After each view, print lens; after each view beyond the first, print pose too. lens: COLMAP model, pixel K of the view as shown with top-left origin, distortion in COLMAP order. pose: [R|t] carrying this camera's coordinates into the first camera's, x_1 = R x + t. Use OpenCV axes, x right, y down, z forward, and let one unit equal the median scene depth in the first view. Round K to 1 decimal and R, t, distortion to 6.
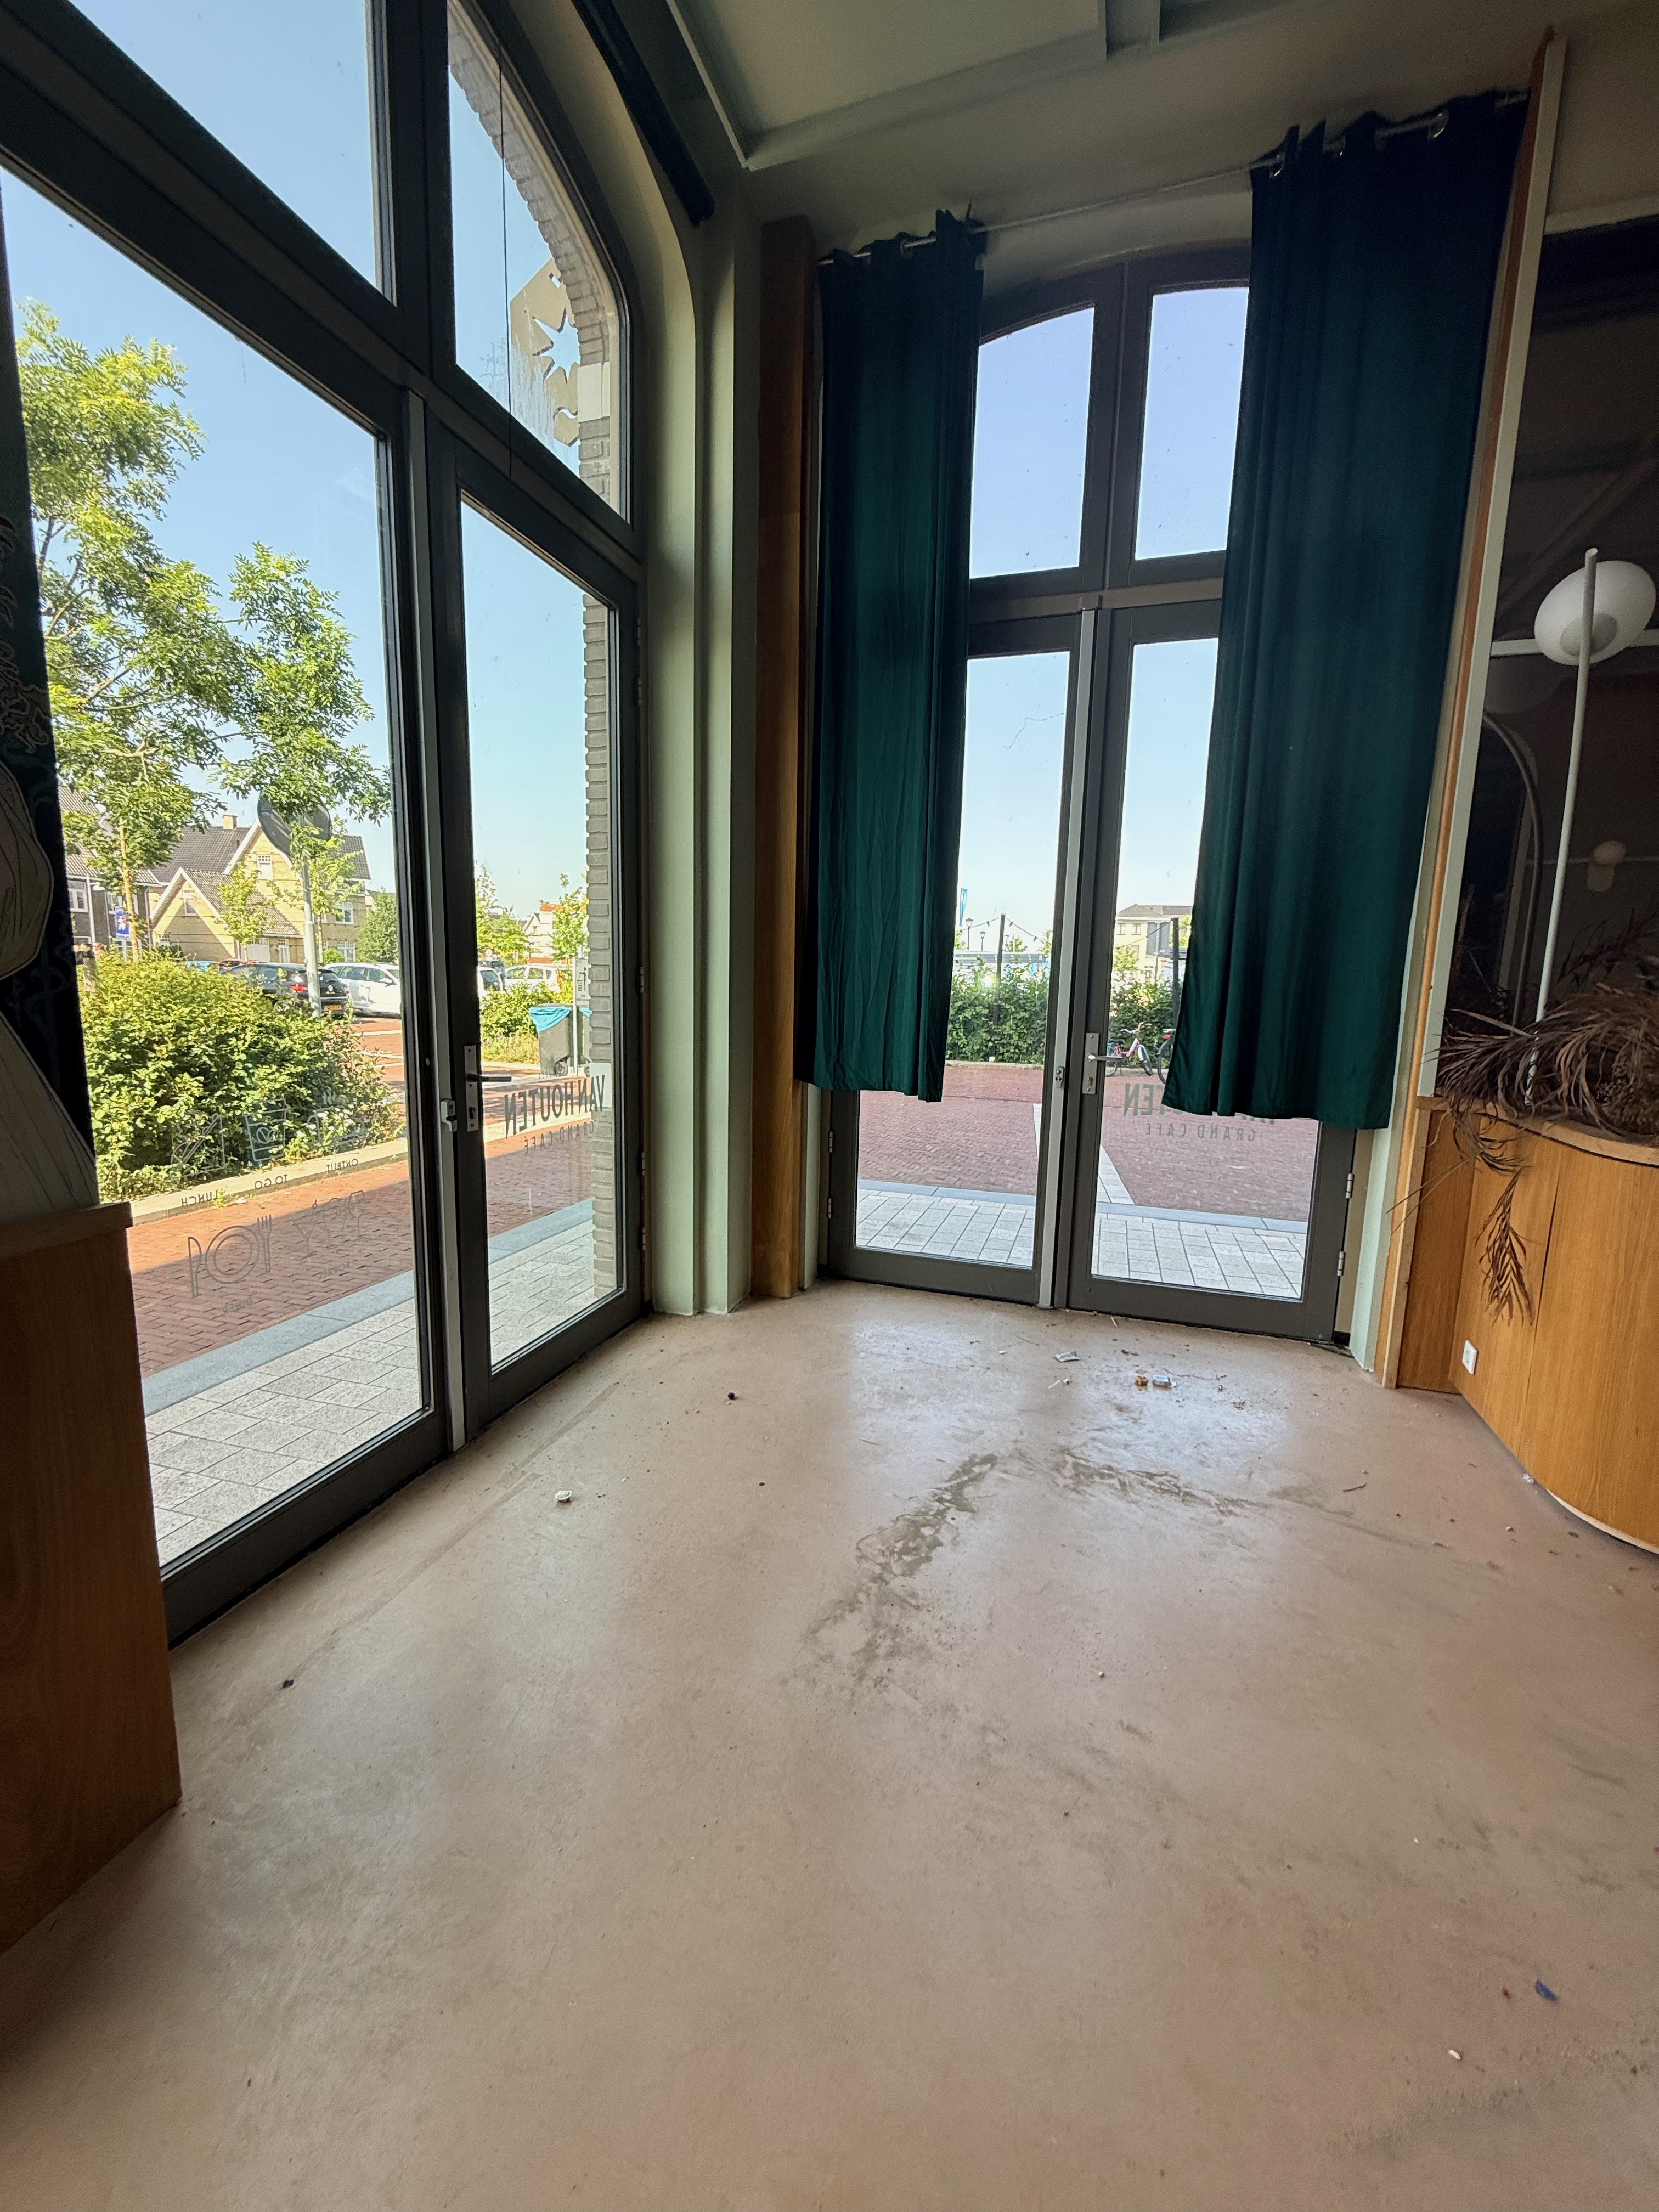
lens RADIAL K [[887.9, 0, 826.4], [0, 887.9, 1097.4], [0, 0, 1]] dist [0.001569, -0.000655]
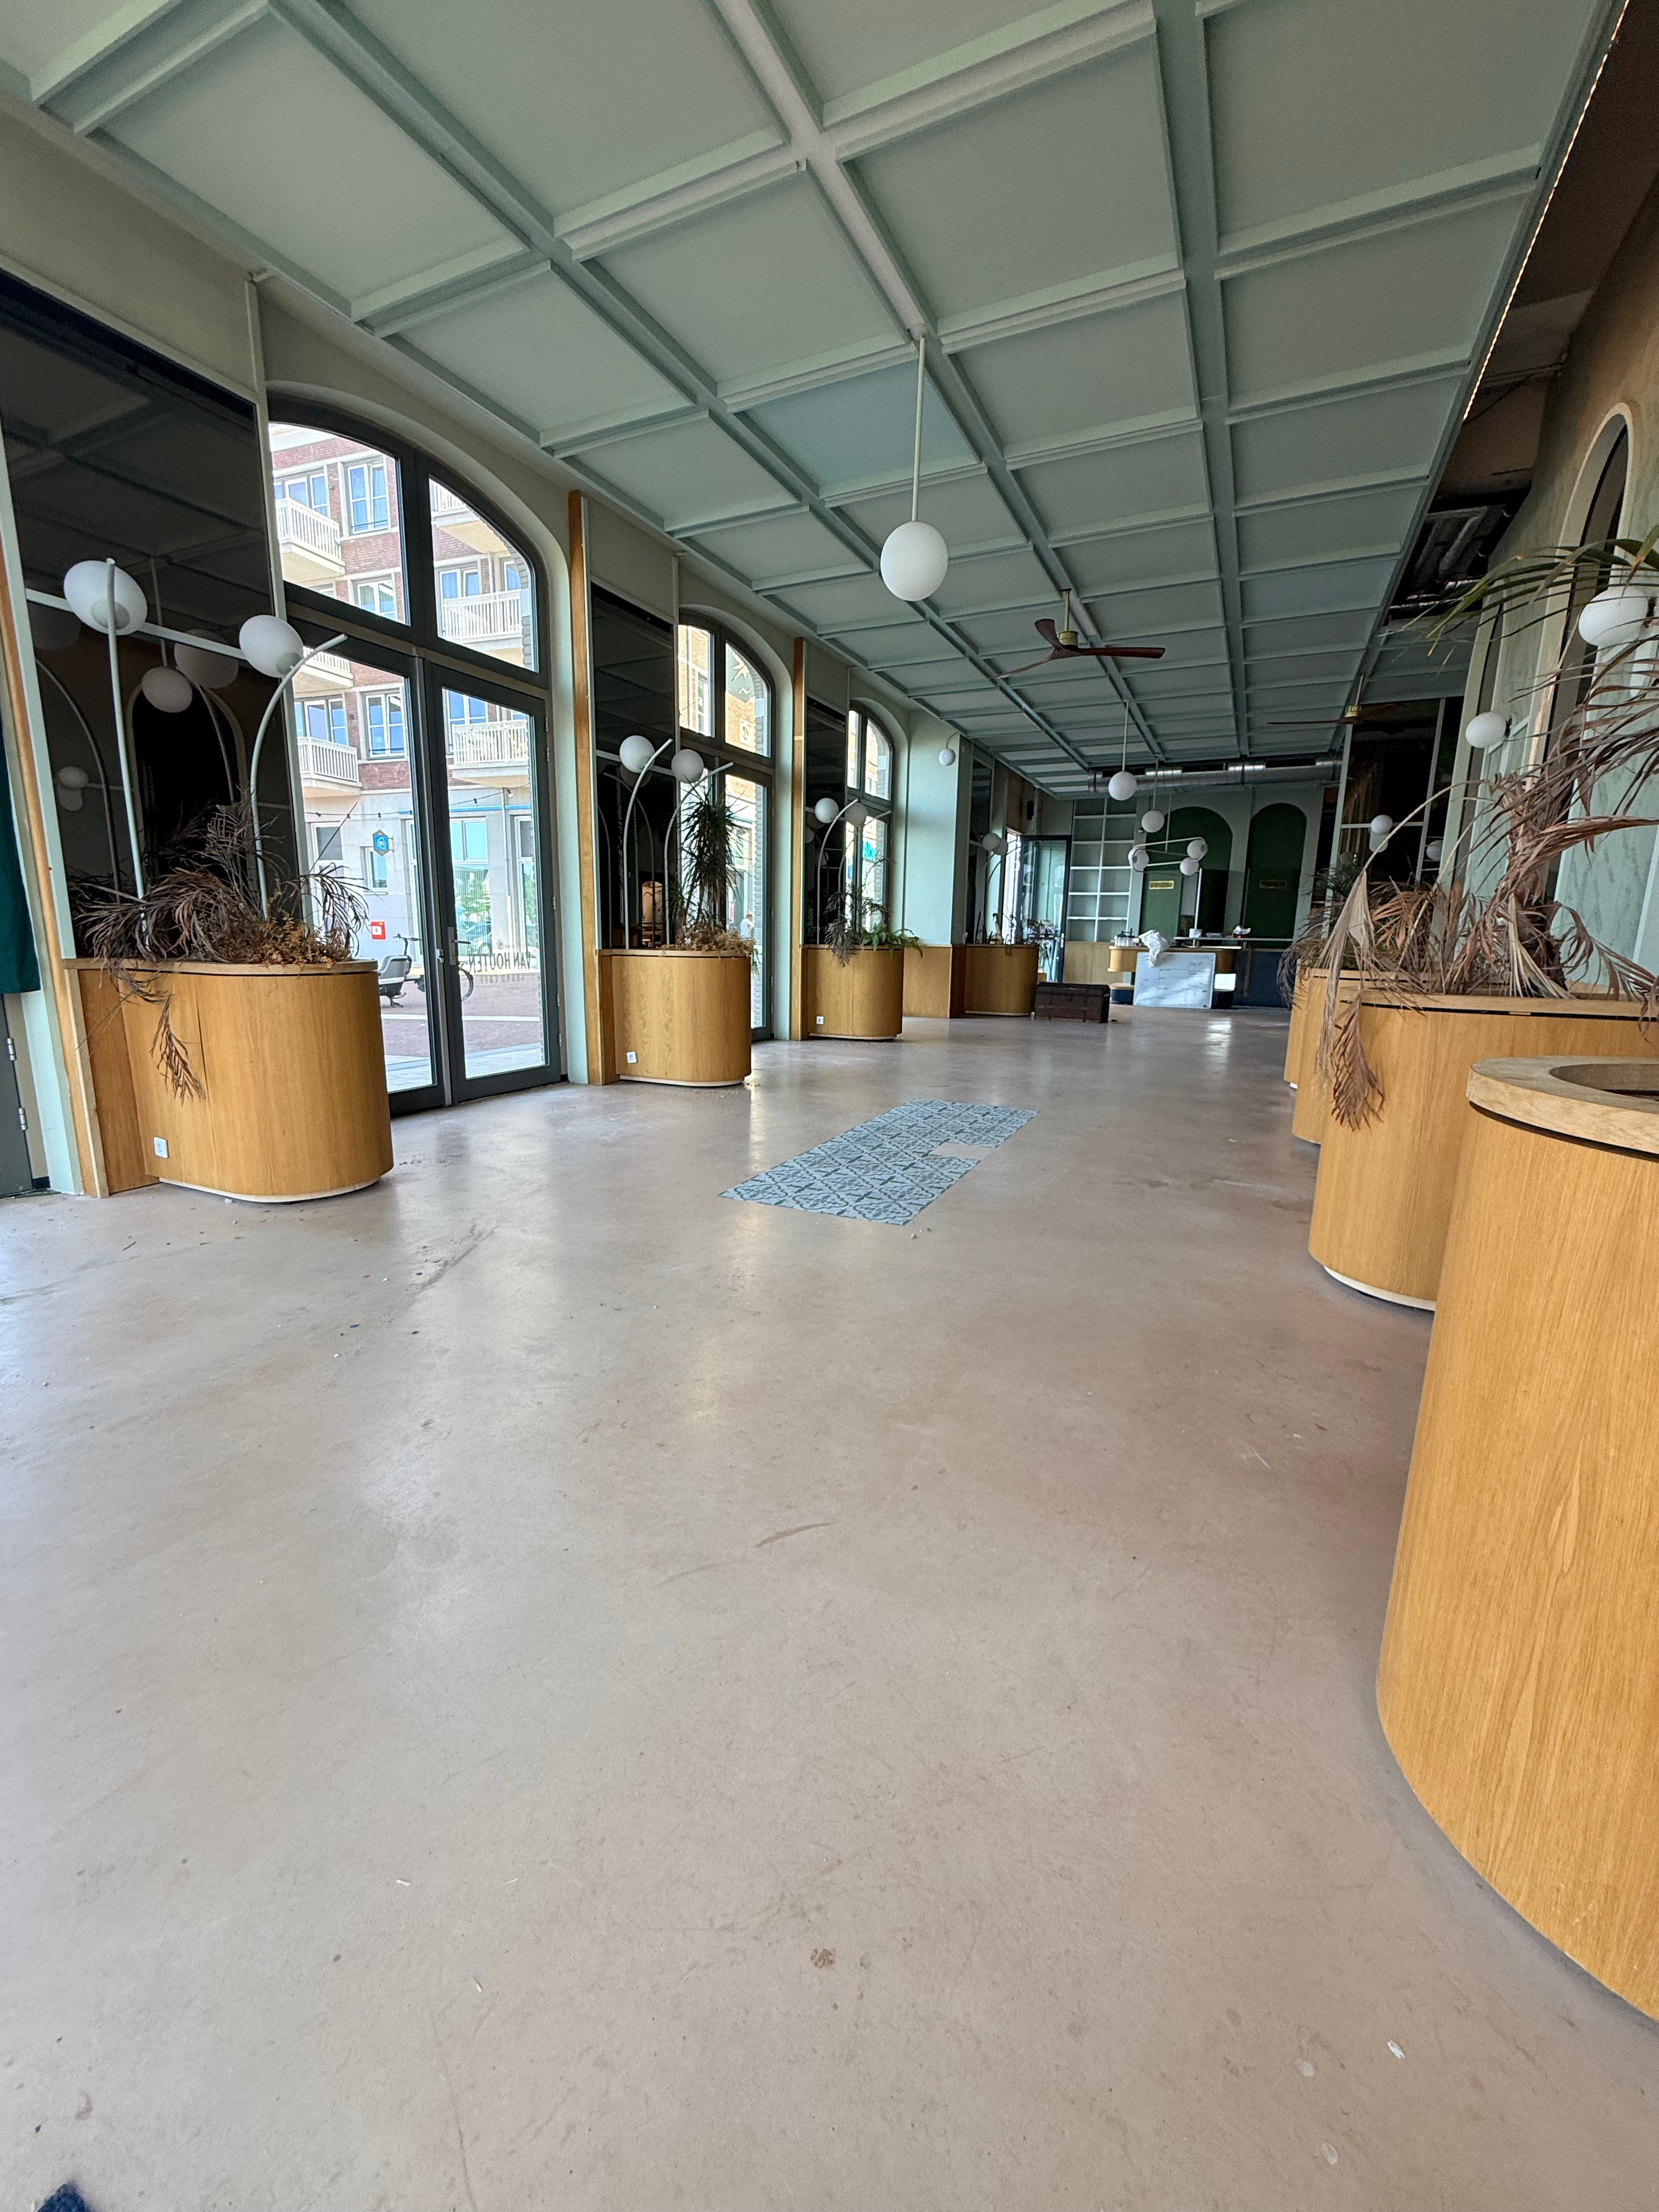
lens RADIAL K [[887.9, 0, 824.9], [0, 887.9, 1106.4], [0, 0, 1]] dist [0.001569, -0.000655]
pose [[0.138854, -0.215270, 0.966633, -0.488336], [0.129748, 0.971629, 0.197744, 0.103857], [-0.981776, 0.097961, 0.162845, -0.255165]]
